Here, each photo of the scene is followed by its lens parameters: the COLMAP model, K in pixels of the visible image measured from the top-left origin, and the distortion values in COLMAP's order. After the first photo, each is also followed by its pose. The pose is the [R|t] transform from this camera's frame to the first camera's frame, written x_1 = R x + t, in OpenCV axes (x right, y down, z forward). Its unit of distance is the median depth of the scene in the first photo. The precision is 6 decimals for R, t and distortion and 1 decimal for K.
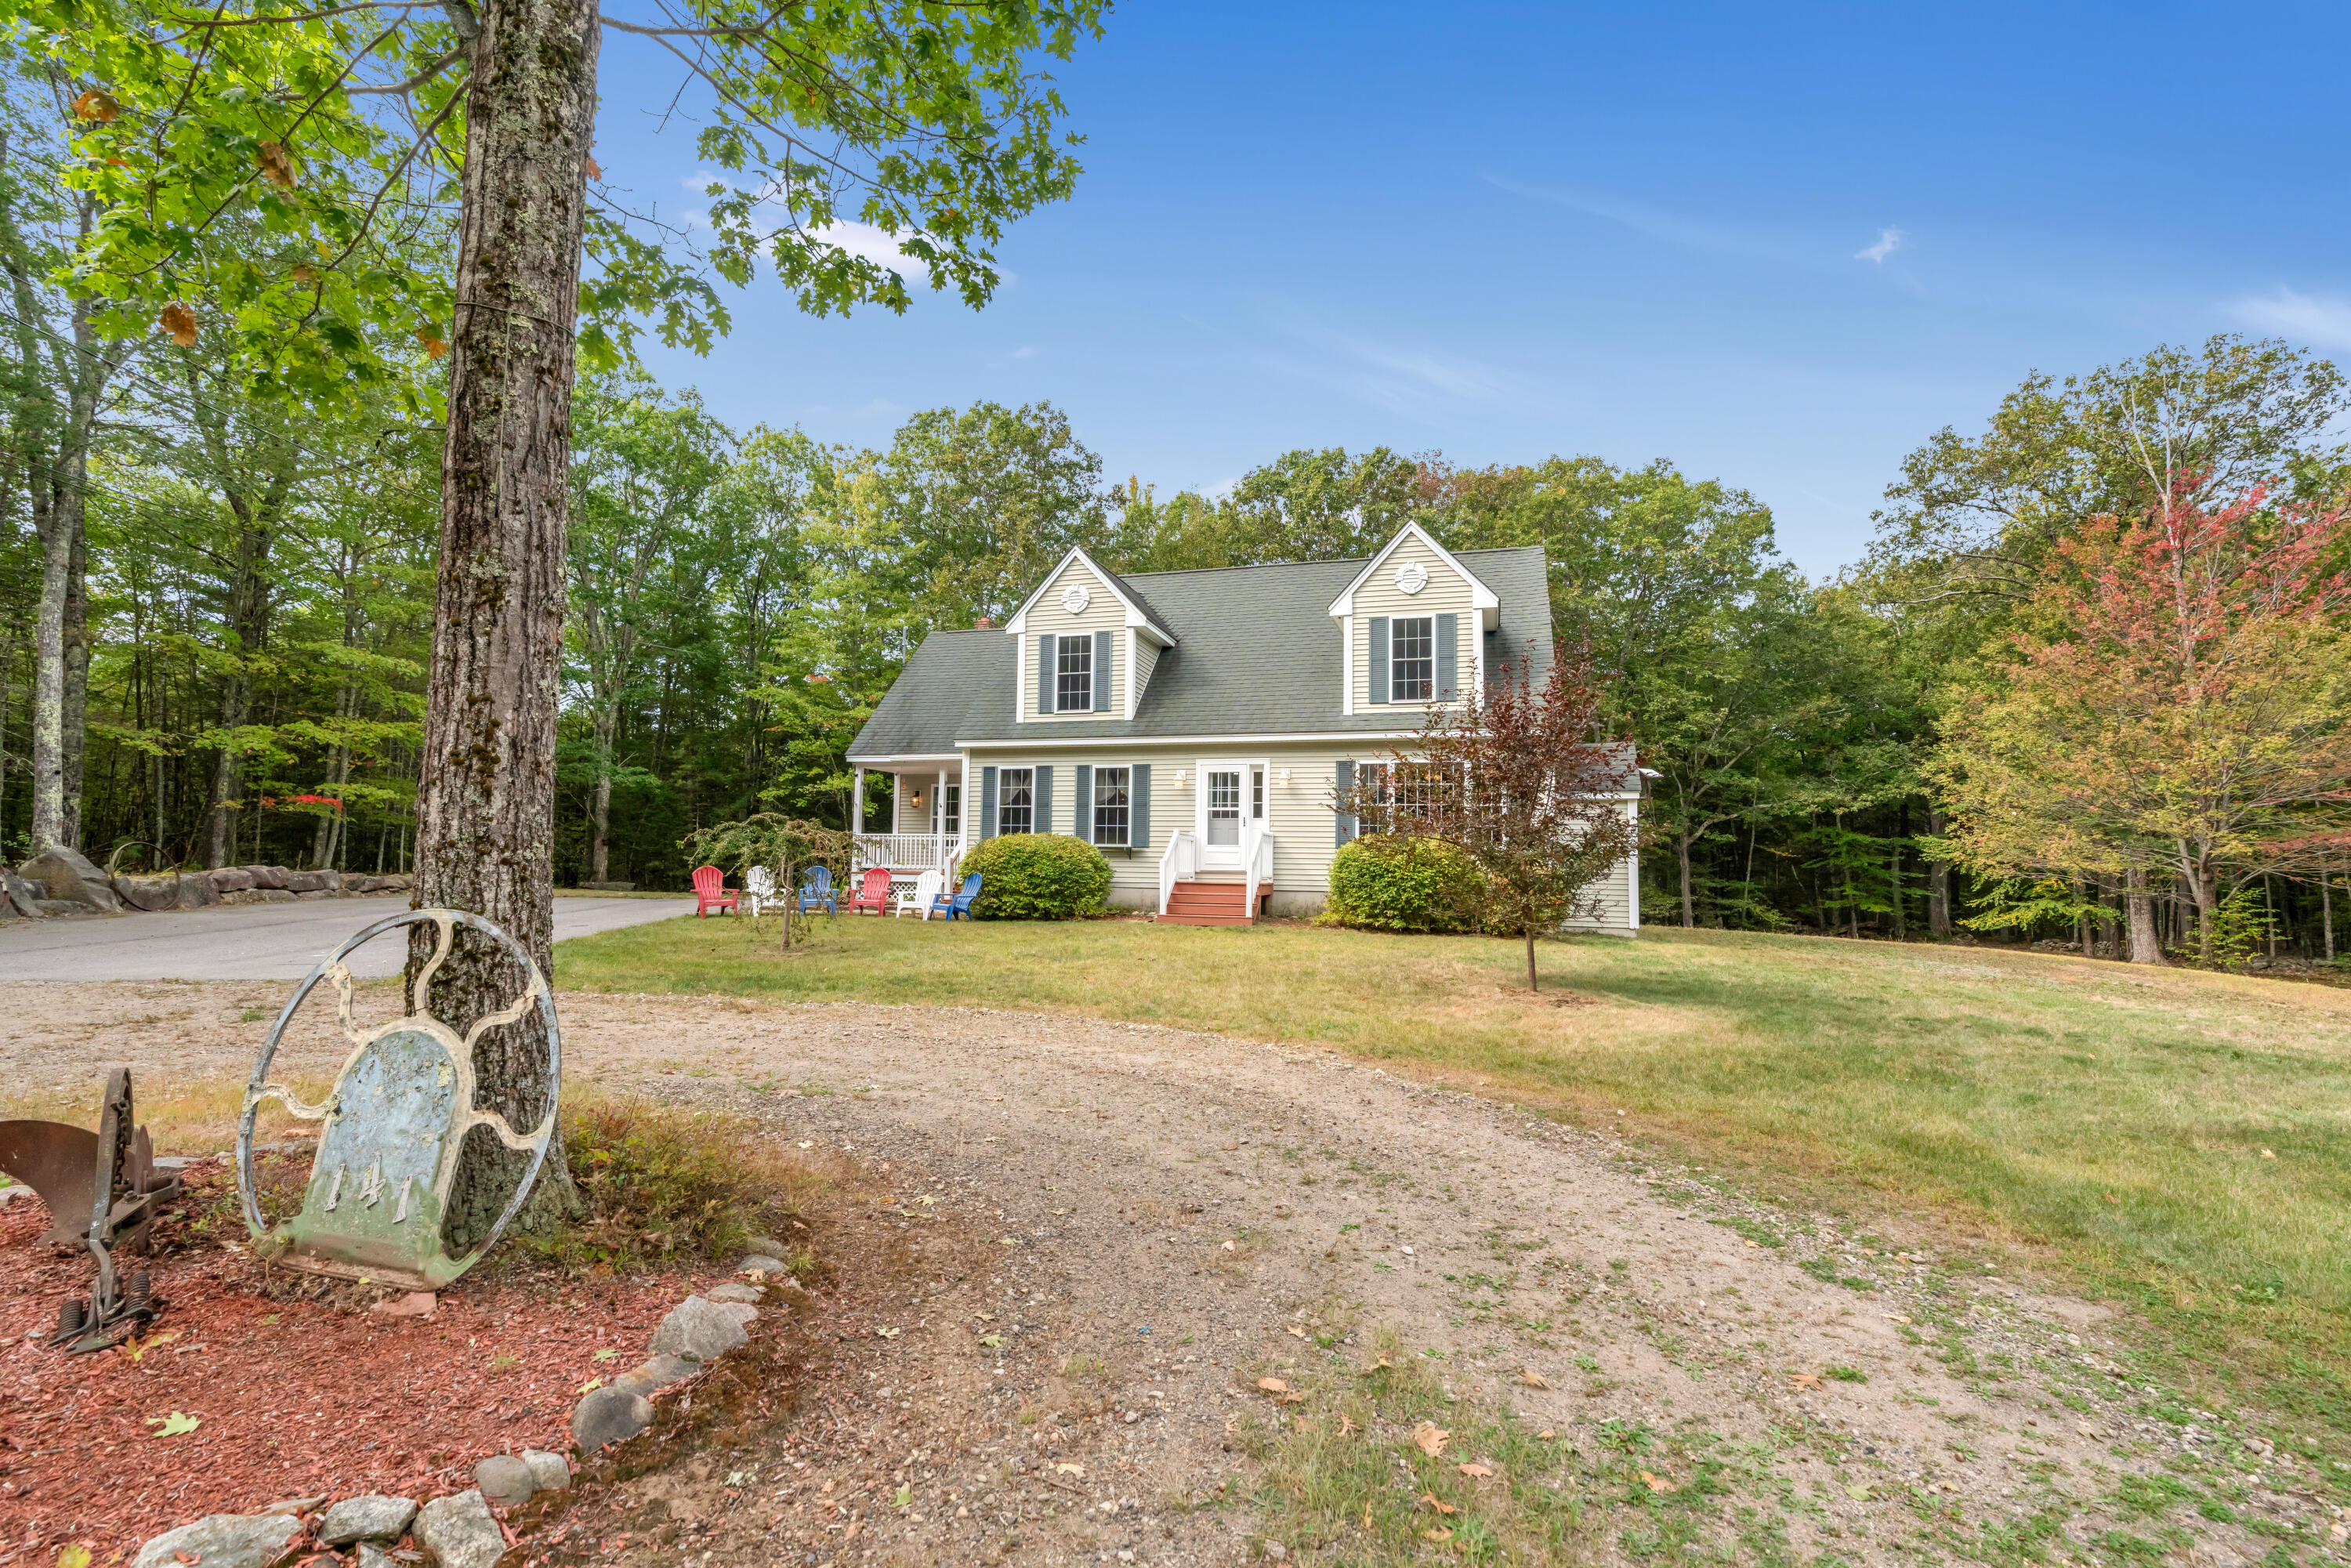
lens RADIAL K [[1046.9, 0, 1143.7], [0, 1046.9, 778.3], [0, 0, 1]] dist [-0.004292, -0.000066]
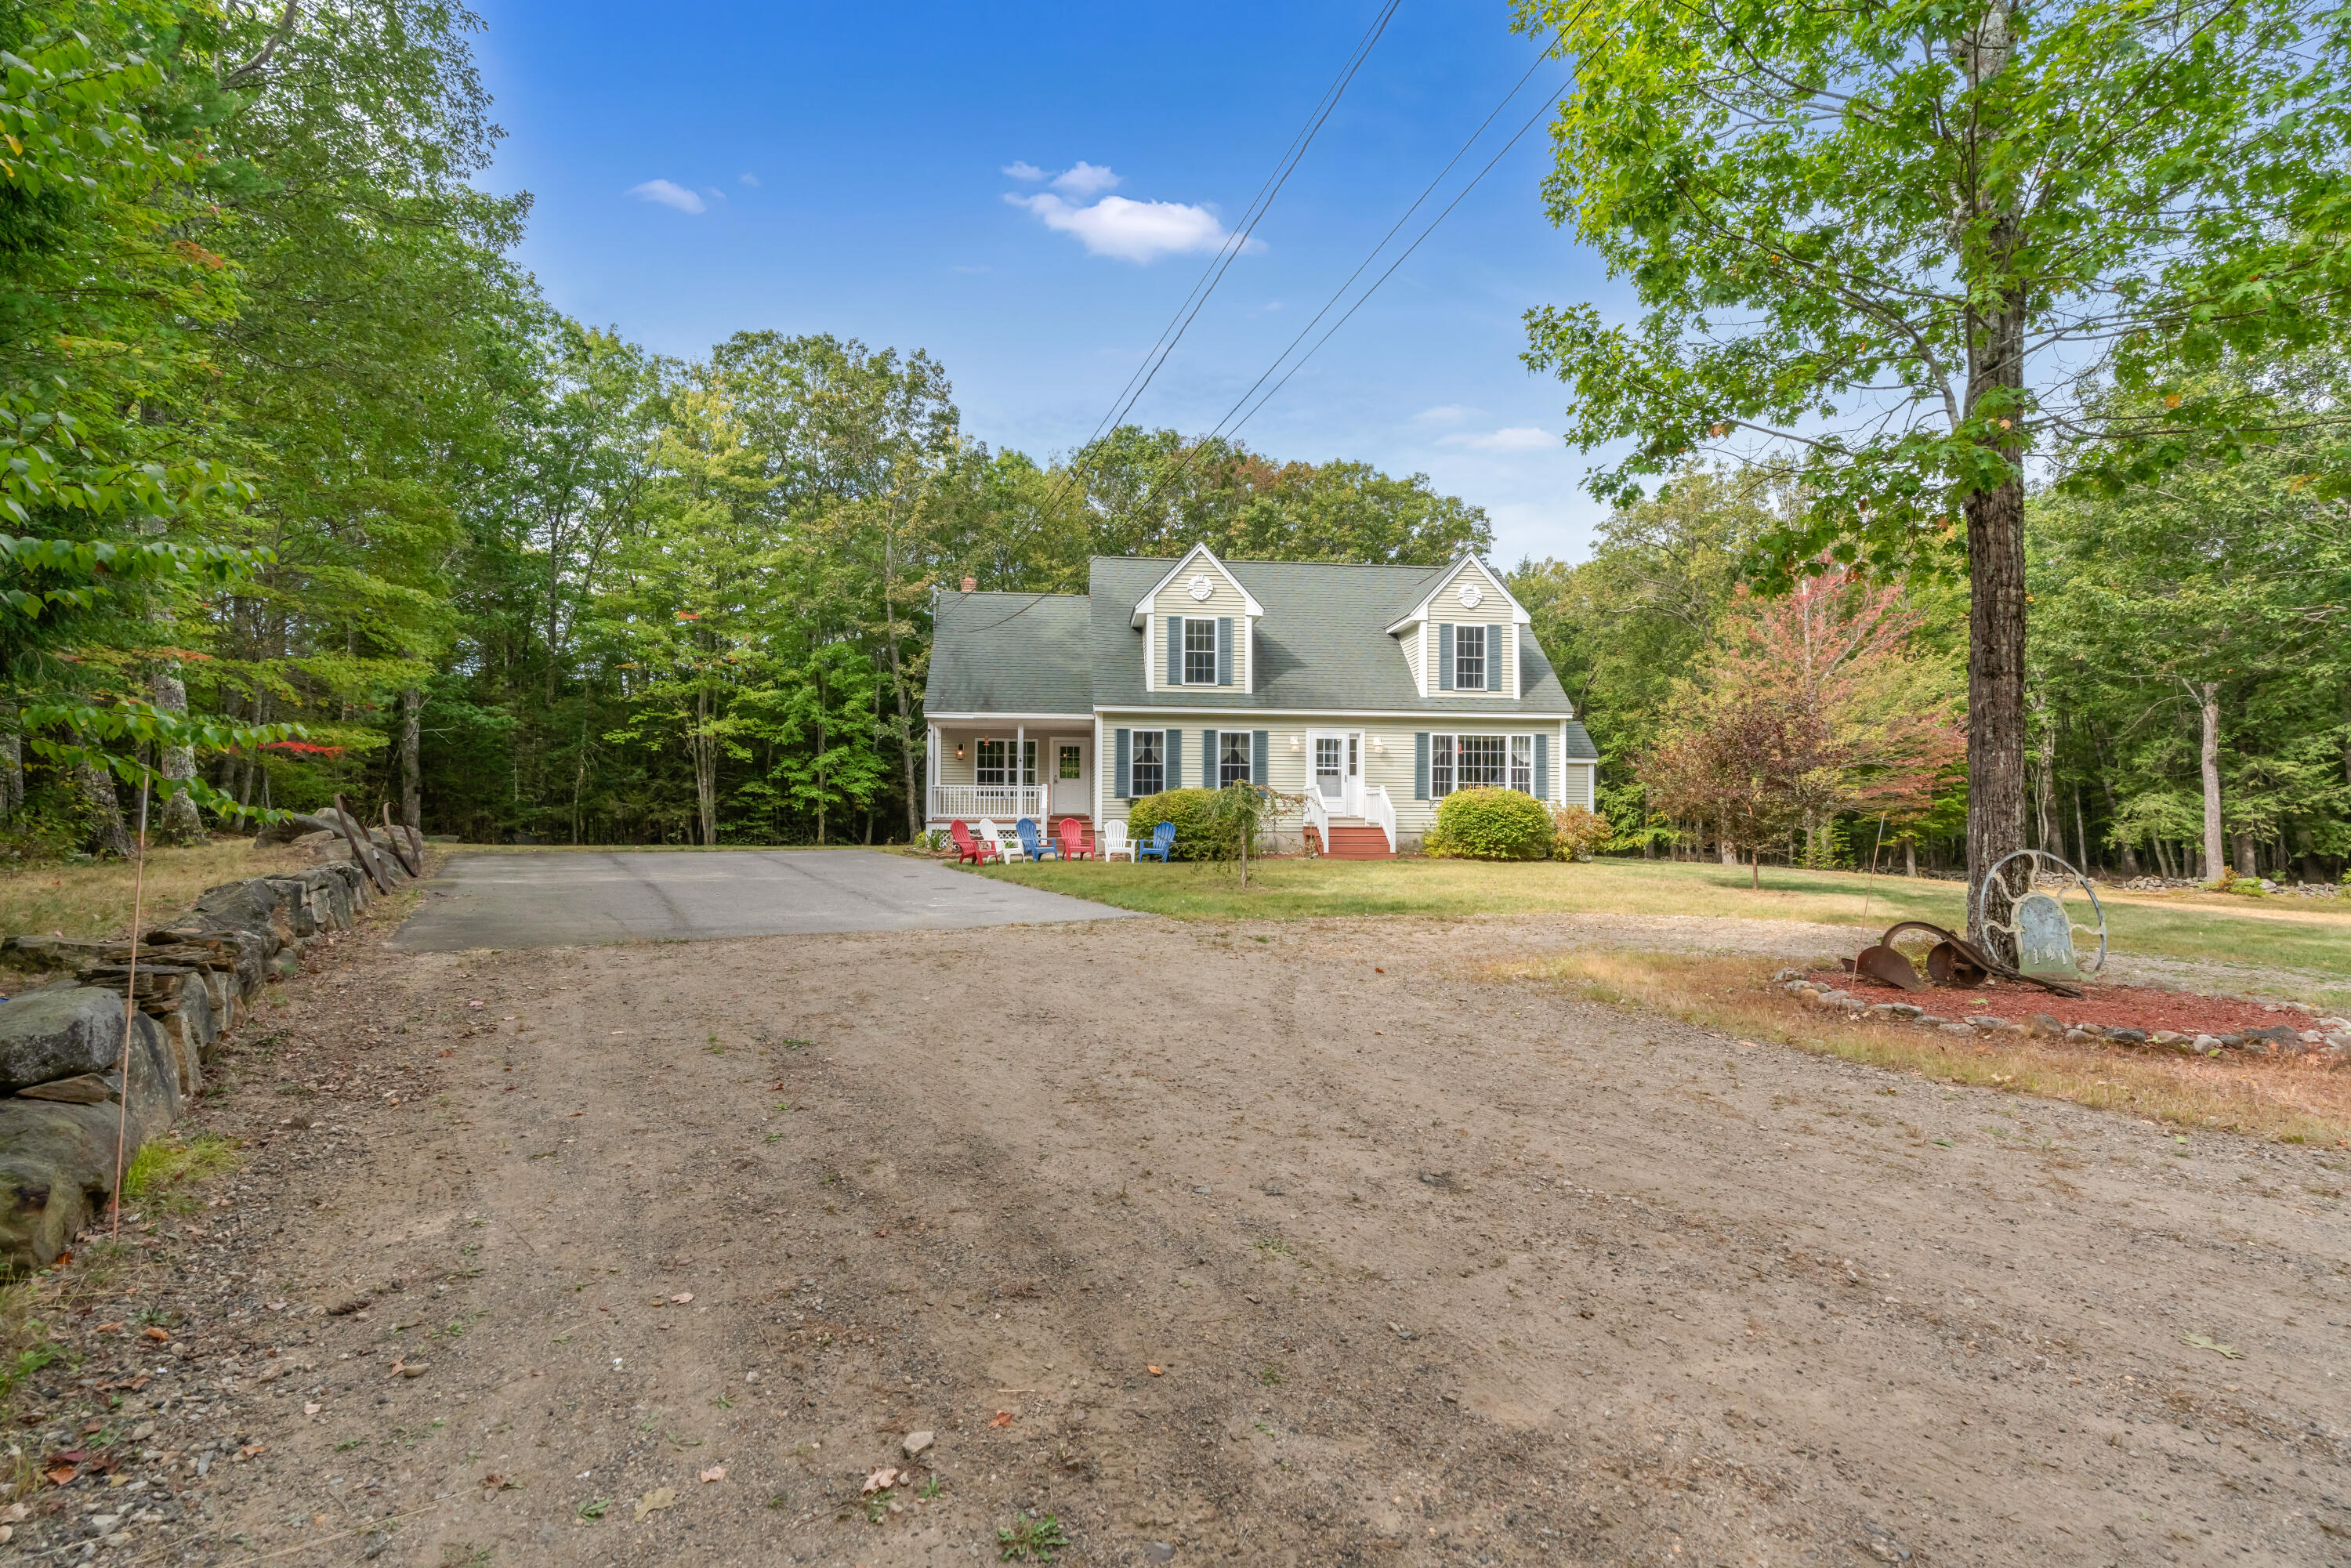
lens RADIAL K [[1046.9, 0, 1143.7], [0, 1046.9, 778.3], [0, 0, 1]] dist [-0.004292, -0.000066]
pose [[0.924848, 0.001526, 0.380333, -0.585188], [-0.023960, 0.998239, 0.054258, -0.020733], [-0.379581, -0.059293, 0.923257, -0.074786]]
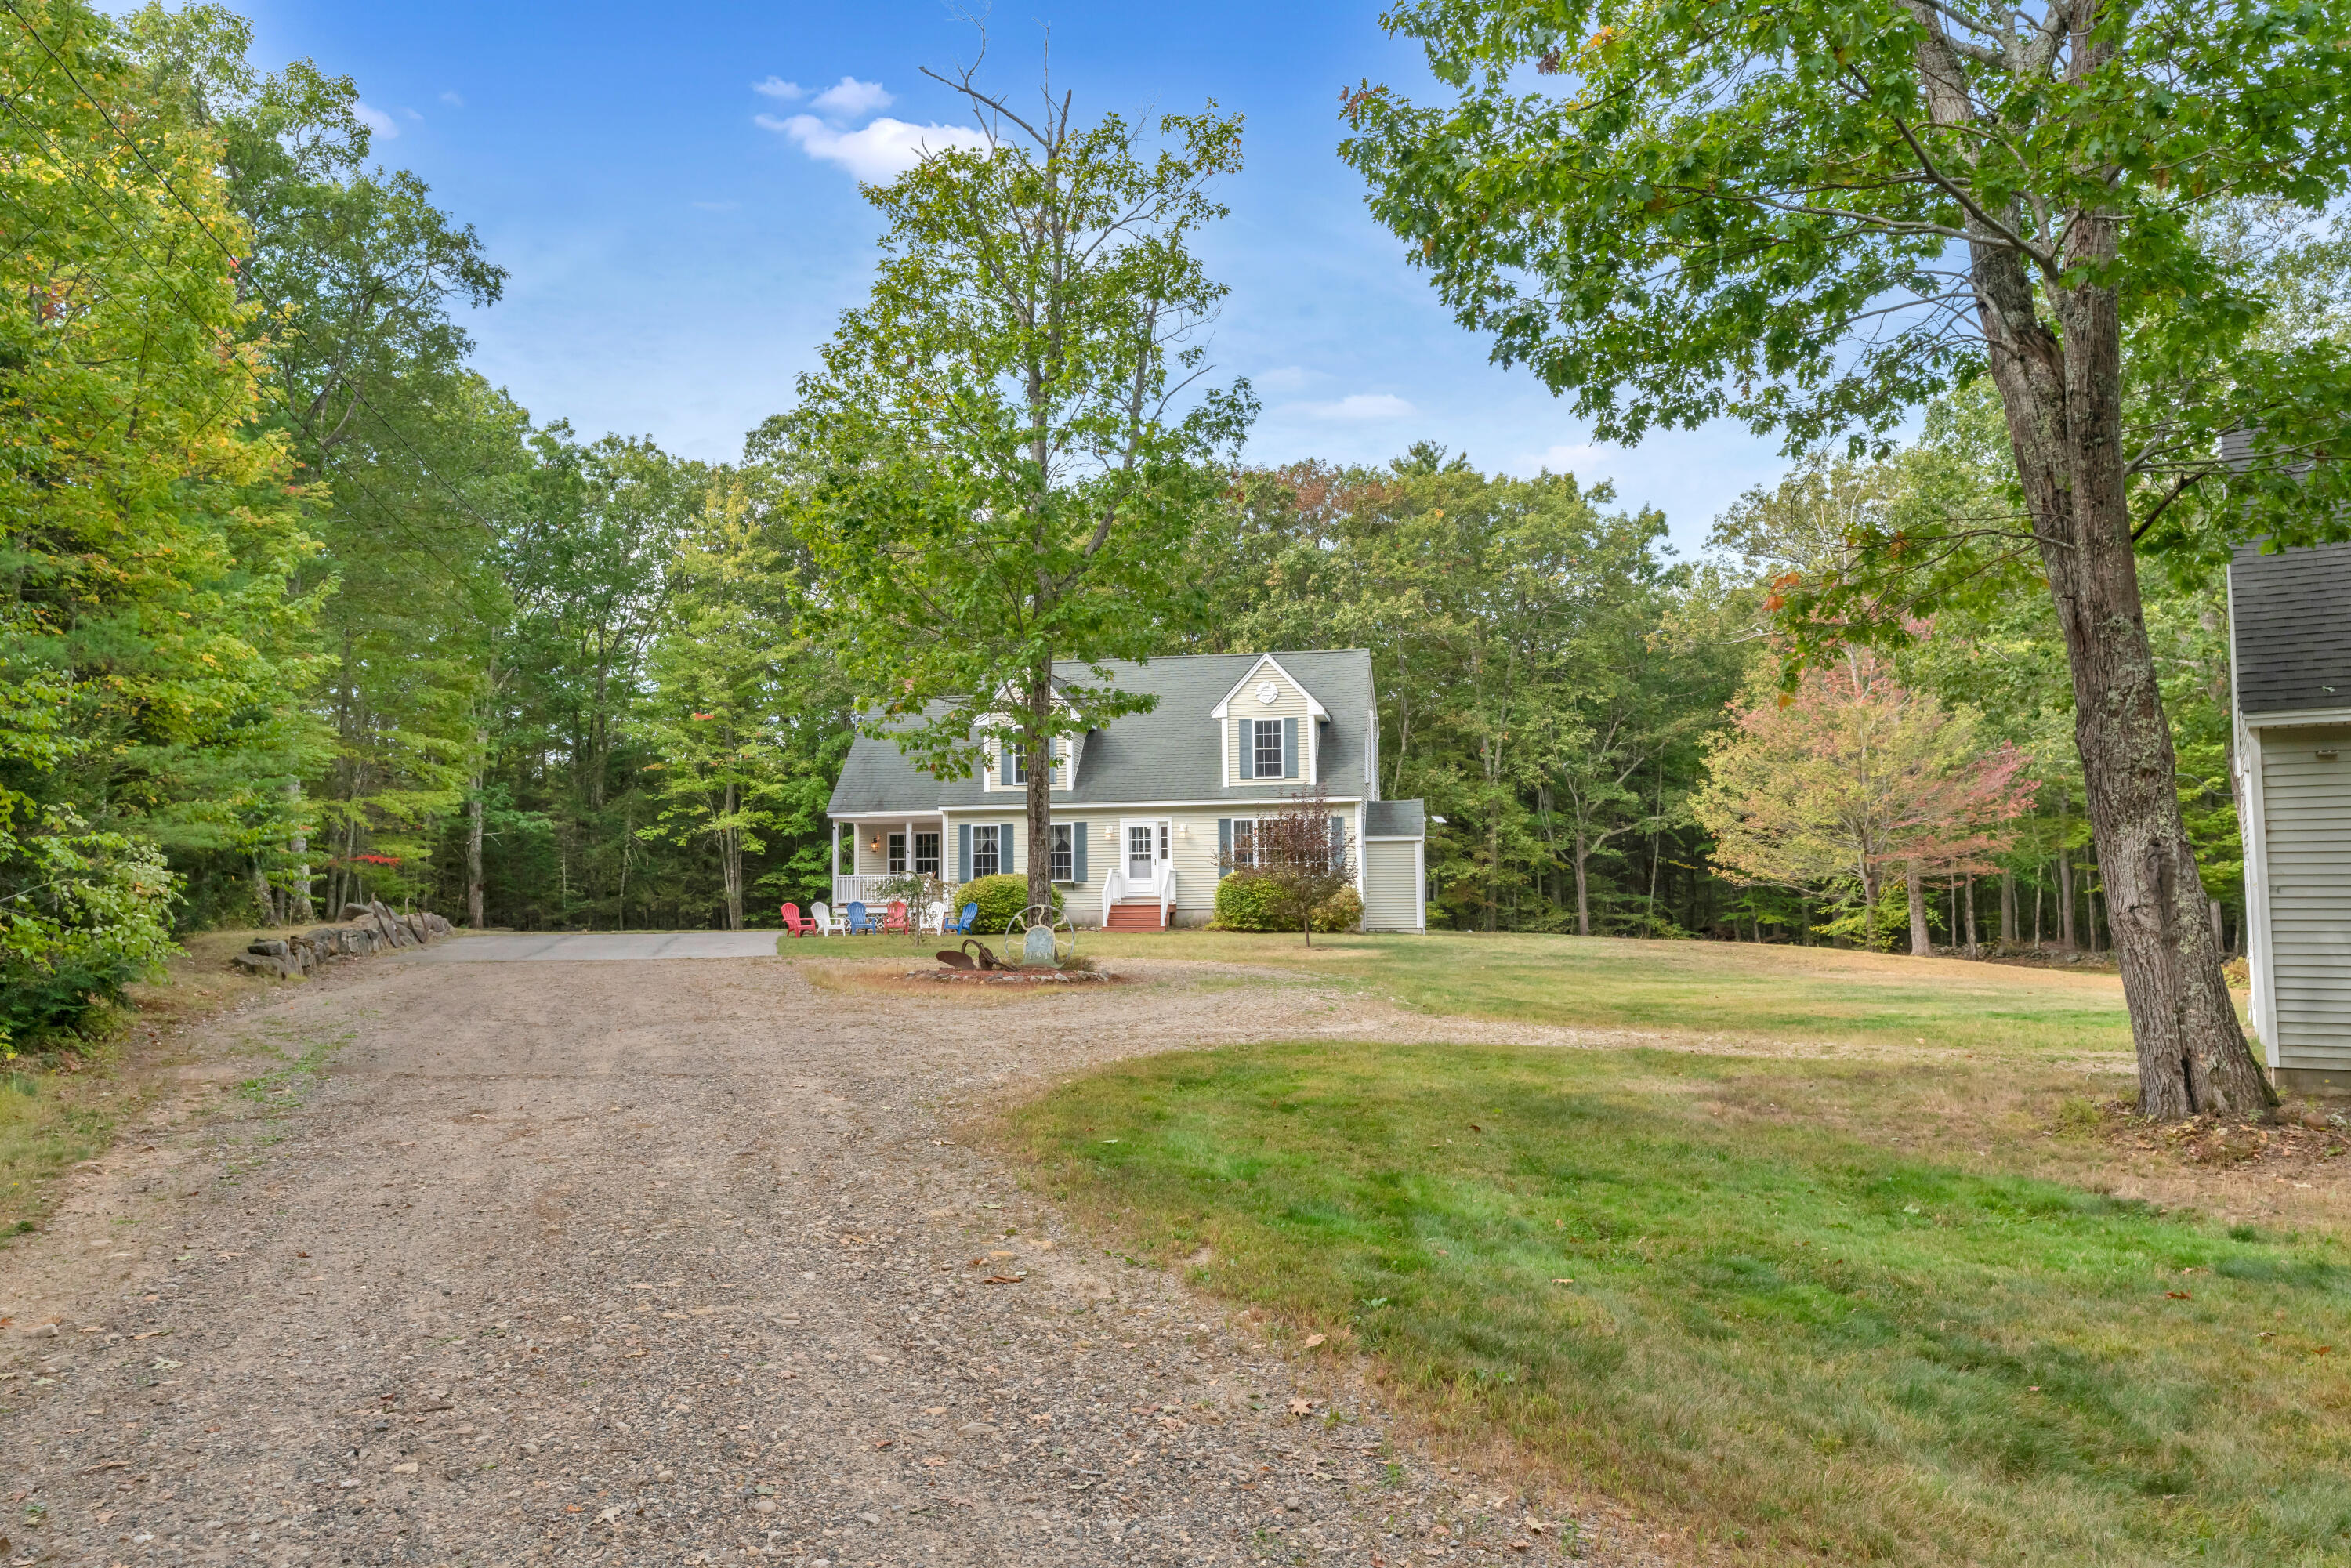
lens RADIAL K [[1605.8, 0, 1105.0], [0, 1605.8, 780.6], [0, 0, 1]] dist [0.003621, 0.000408]
pose [[0.994326, -0.019727, 0.104527, -0.189611], [0.018555, 0.999754, 0.012174, -0.092867], [-0.104741, -0.010165, 0.994448, -1.114438]]
